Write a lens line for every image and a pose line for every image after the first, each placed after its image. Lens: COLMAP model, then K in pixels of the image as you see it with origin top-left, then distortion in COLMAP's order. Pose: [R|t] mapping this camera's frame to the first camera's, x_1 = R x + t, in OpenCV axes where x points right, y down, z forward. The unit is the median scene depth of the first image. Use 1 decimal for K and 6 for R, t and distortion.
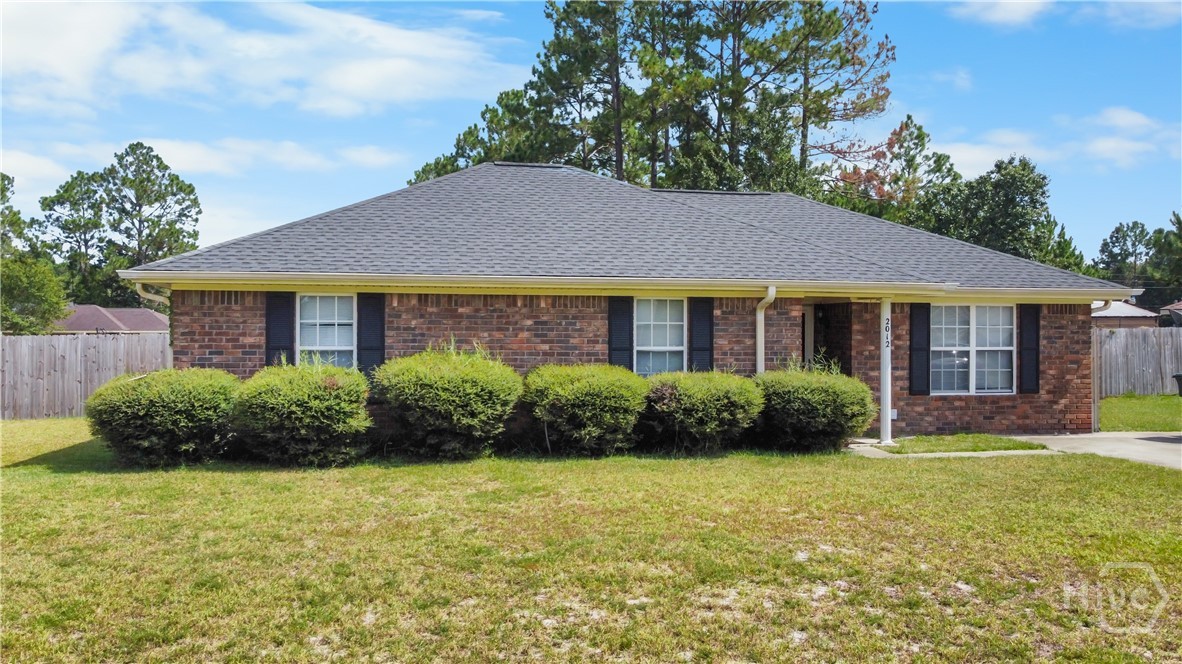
lens RADIAL K [[985.5, 0, 588.0], [0, 985.5, 363.3], [0, 0, 1]] dist [-0.005951, 0.003597]
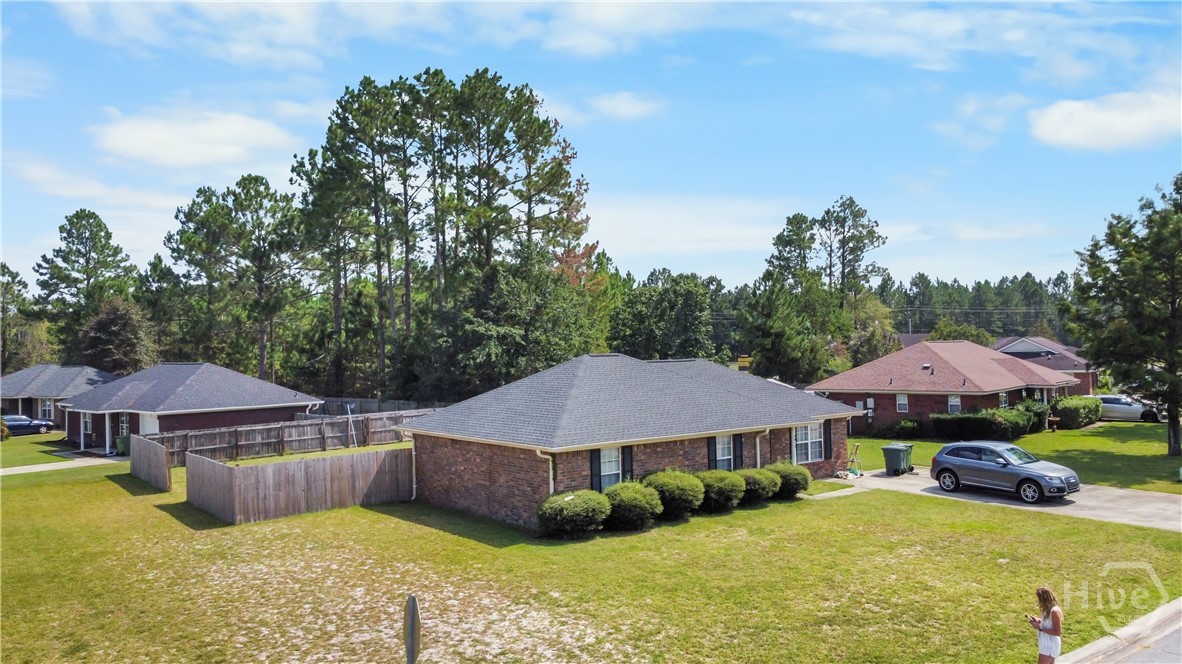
lens RADIAL K [[985.7, 0, 591.0], [0, 985.7, 332.0], [0, 0, 1]] dist [0.008248, -0.001944]
pose [[0.879237, -0.017394, 0.476067, -1.092990], [0.032438, 0.999200, -0.023401, -0.225872], [-0.475279, 0.036018, 0.879098, -0.716216]]
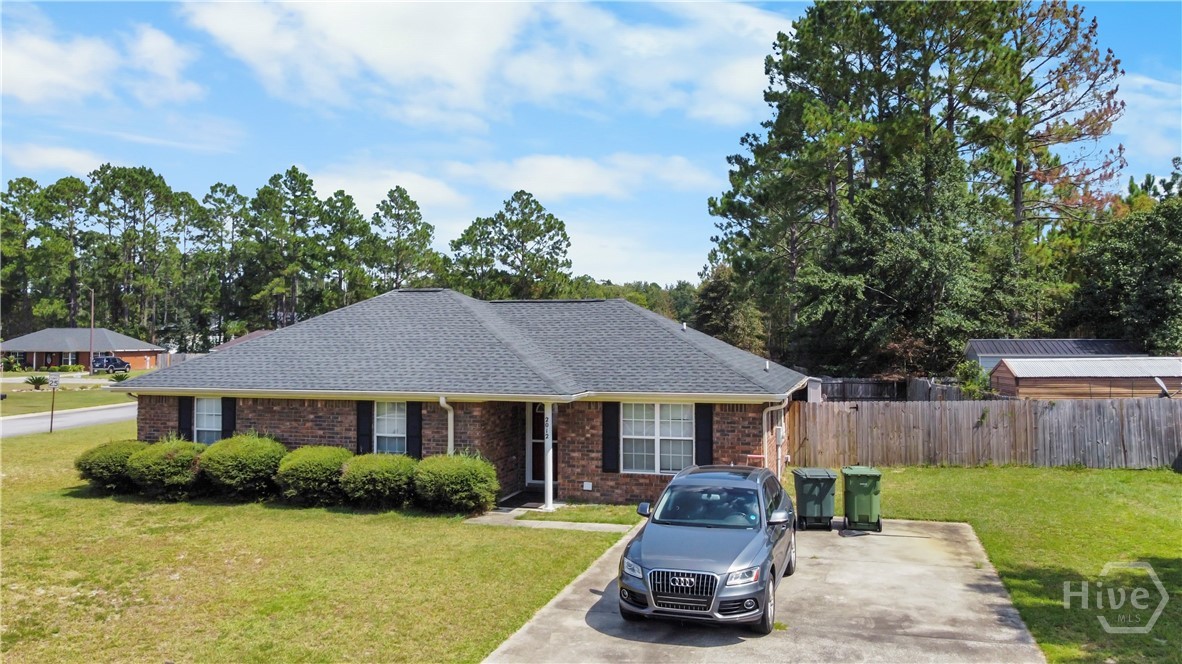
lens RADIAL K [[985.7, 0, 591.0], [0, 985.7, 332.0], [0, 0, 1]] dist [0.008248, -0.001944]
pose [[0.887664, -0.004321, -0.460472, 0.915691], [-0.006539, 0.999737, -0.021987, -0.124631], [0.460446, 0.022528, 0.887402, -0.170338]]
